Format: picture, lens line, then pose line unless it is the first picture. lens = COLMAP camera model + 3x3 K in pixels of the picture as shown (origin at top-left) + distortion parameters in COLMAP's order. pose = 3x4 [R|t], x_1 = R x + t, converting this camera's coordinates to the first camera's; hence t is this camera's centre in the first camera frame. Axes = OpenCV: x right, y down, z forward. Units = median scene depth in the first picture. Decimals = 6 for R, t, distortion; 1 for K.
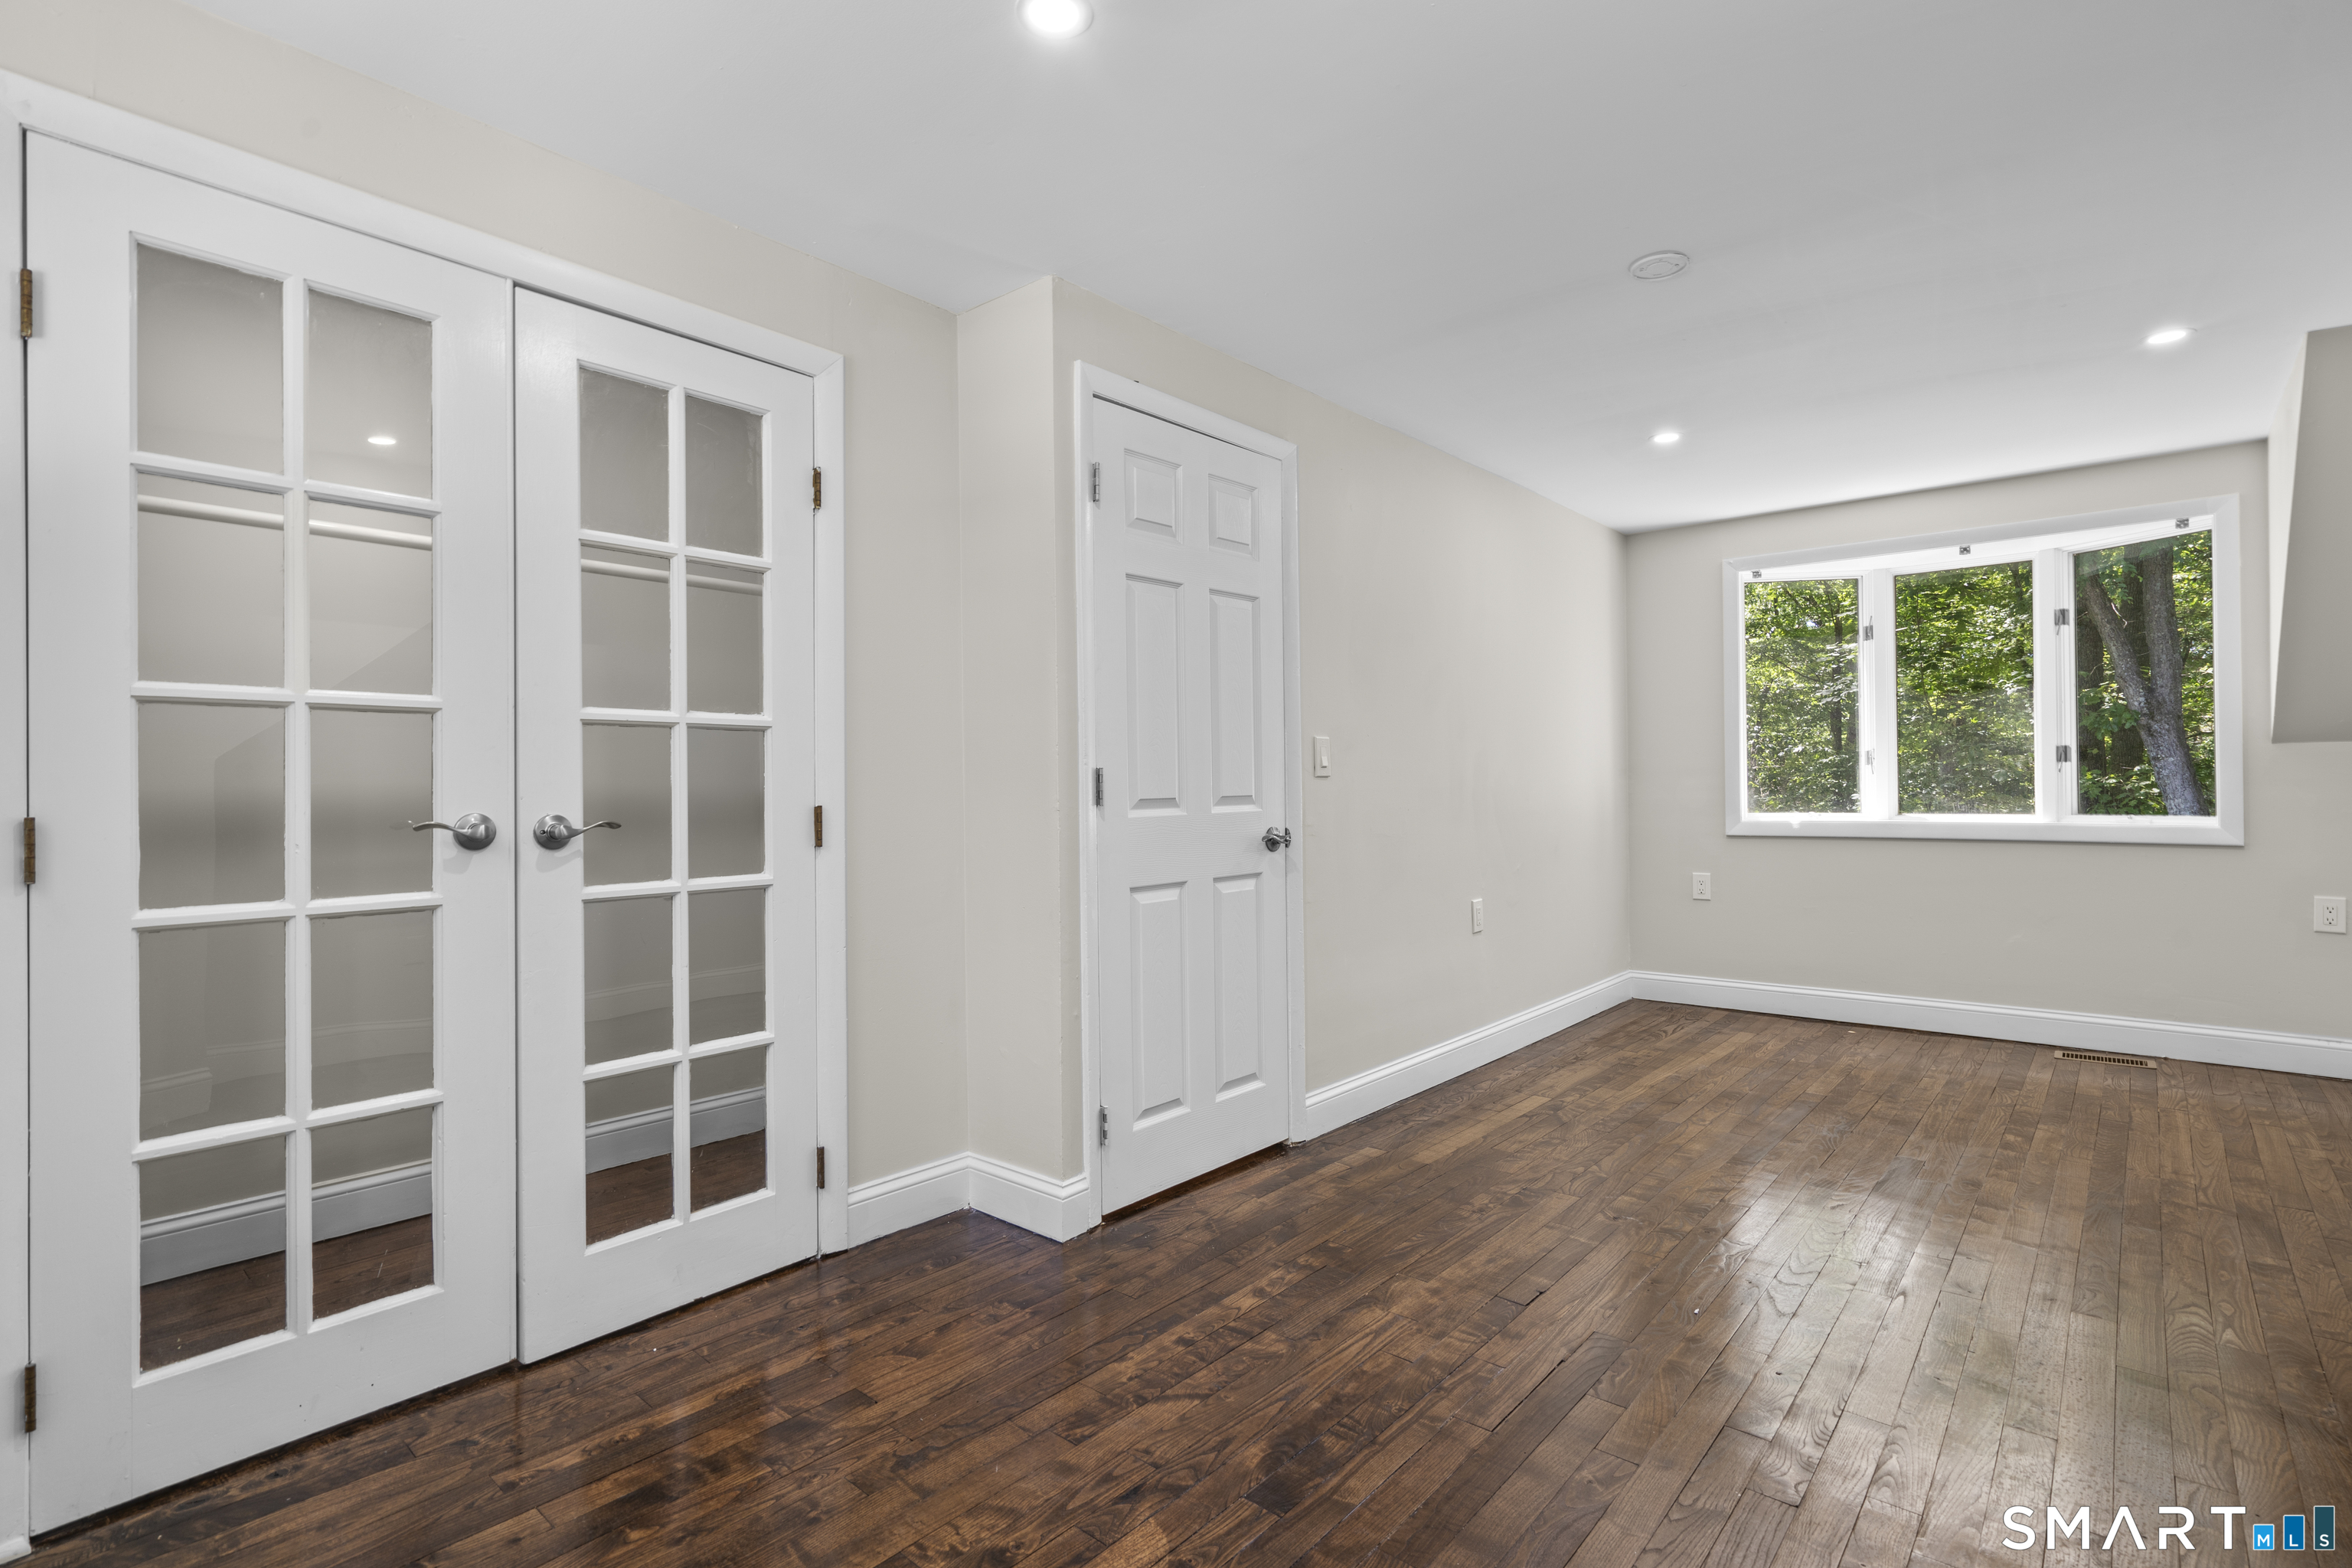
lens RADIAL K [[1127.7, 0, 1178.2], [0, 1127.7, 790.5], [0, 0, 1]] dist [0.002147, 0.000471]
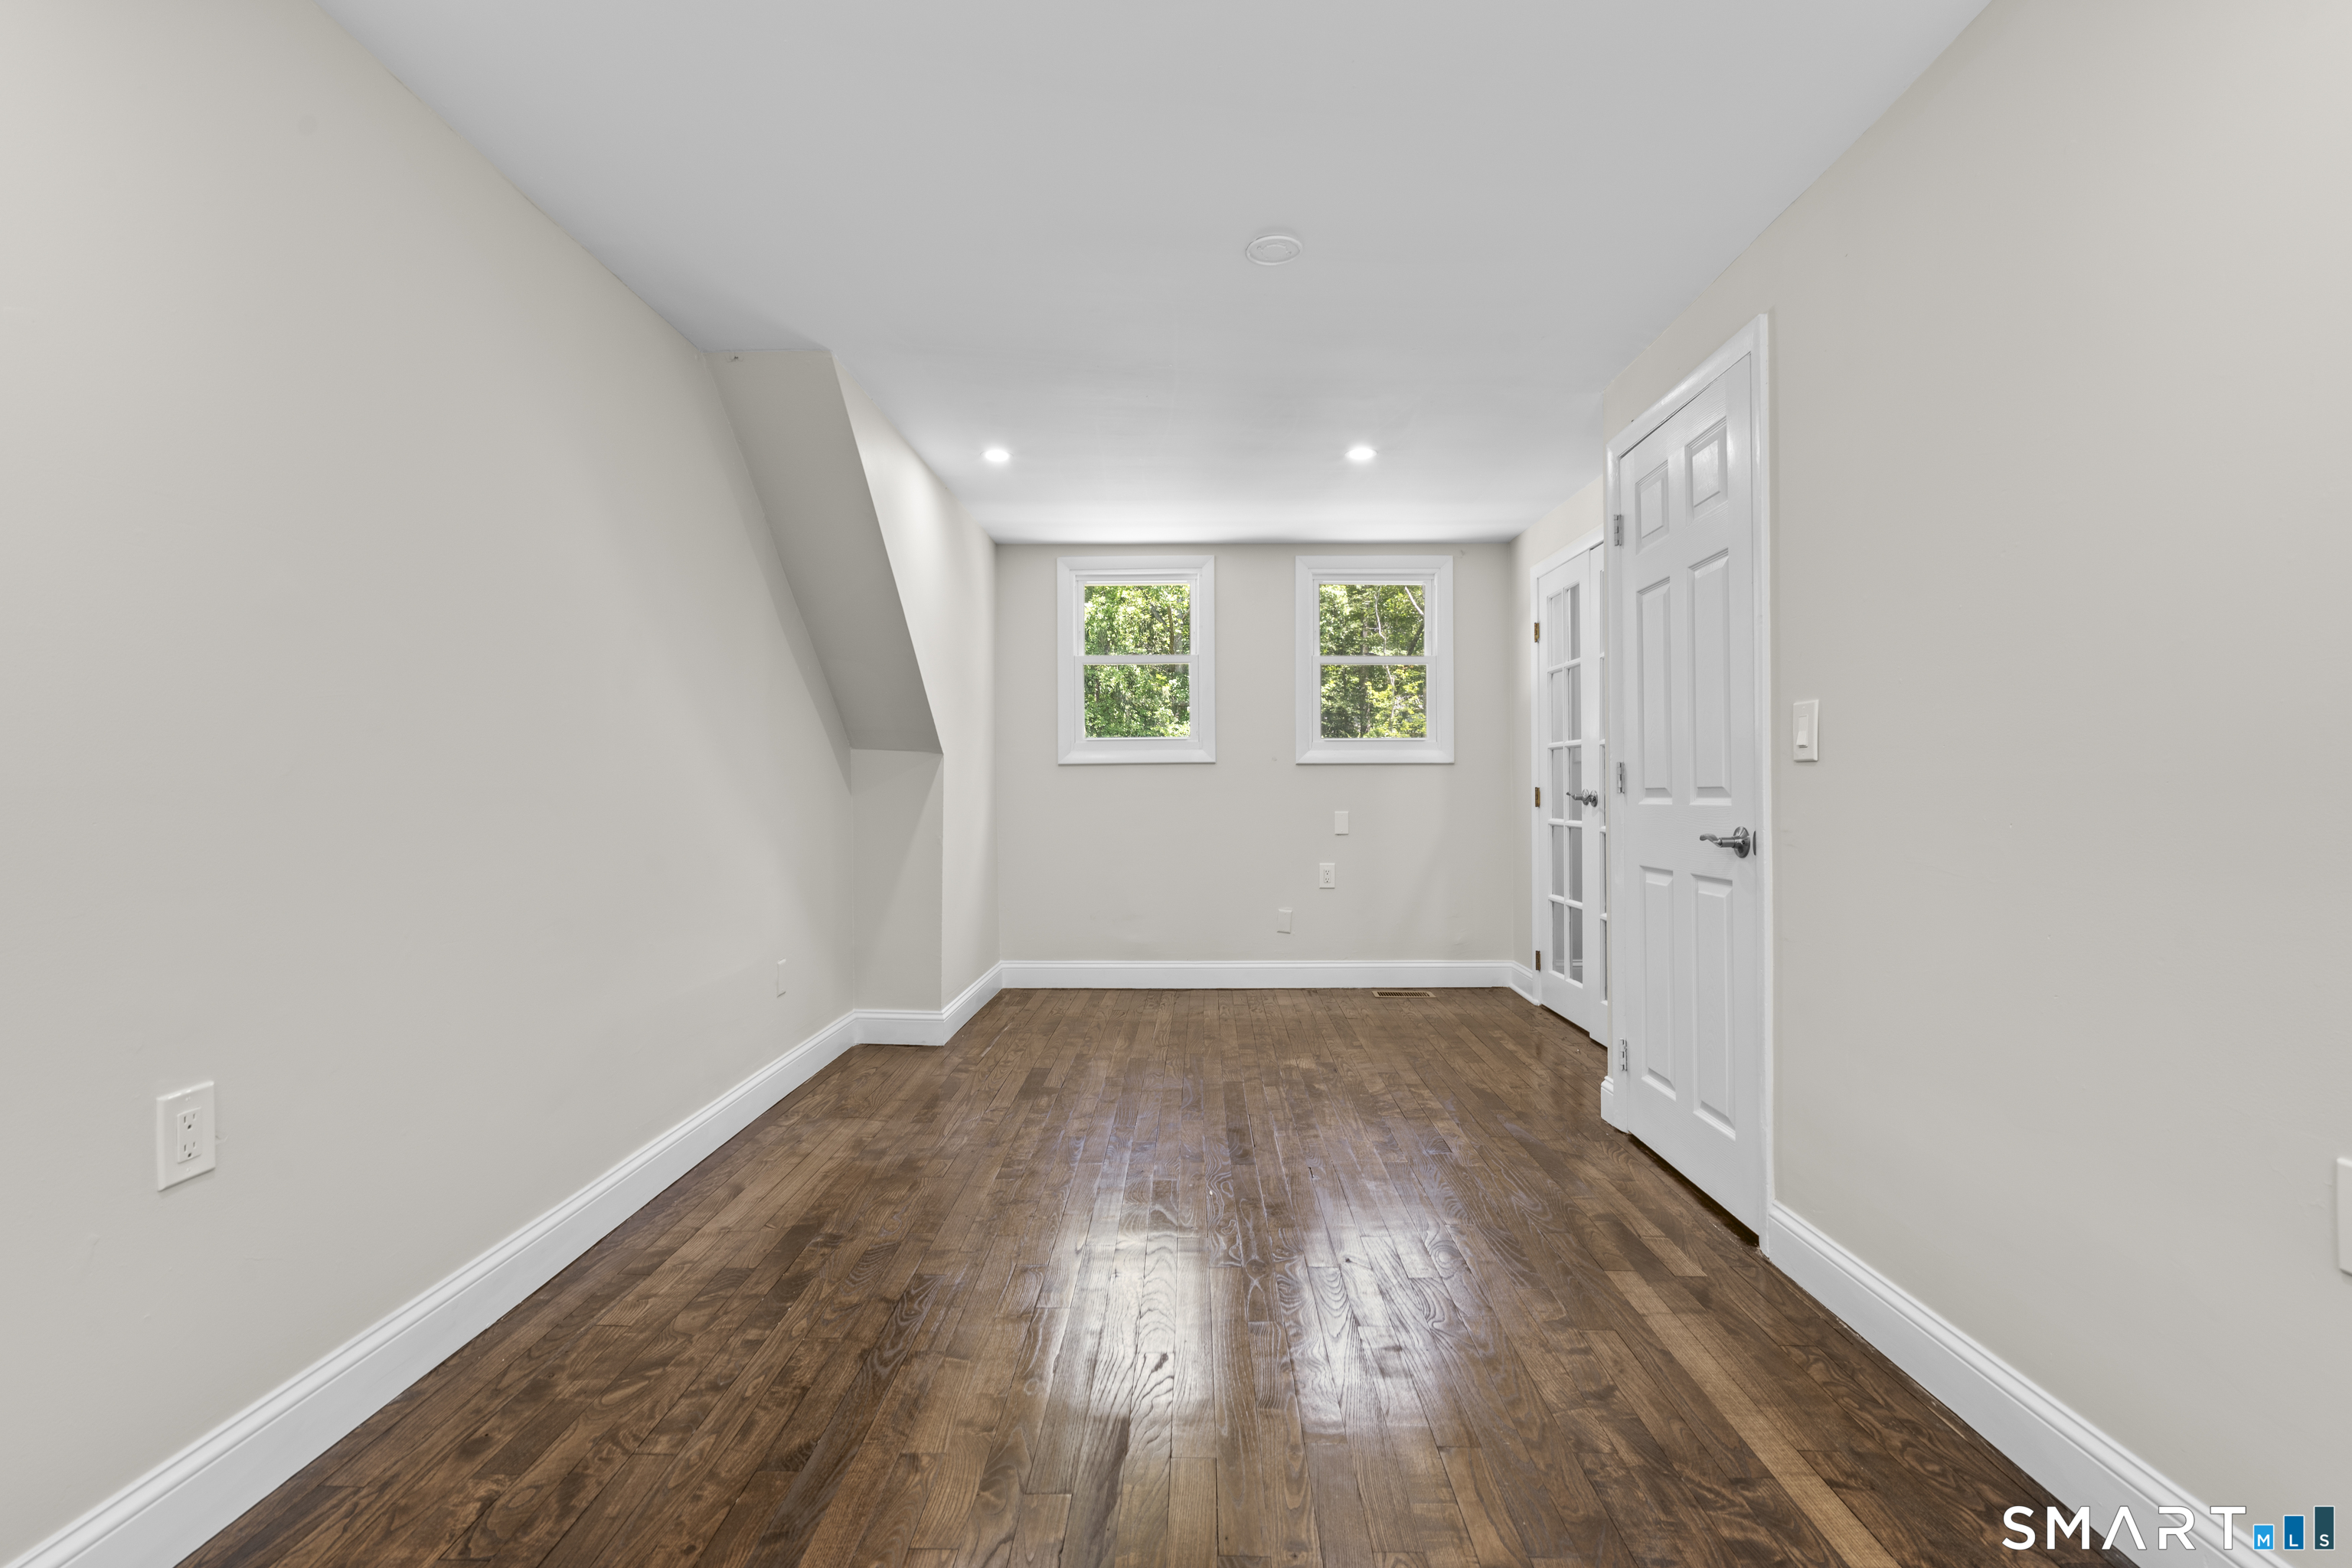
lens RADIAL K [[1071.9, 0, 1174.9], [0, 1071.9, 793.8], [0, 0, 1]] dist [-0.004996, 0.001025]
pose [[-0.769426, 0.023148, -0.638316, 0.915105], [0.016269, 0.999729, 0.016644, -0.010544], [0.638529, 0.002422, -0.769594, 1.390665]]
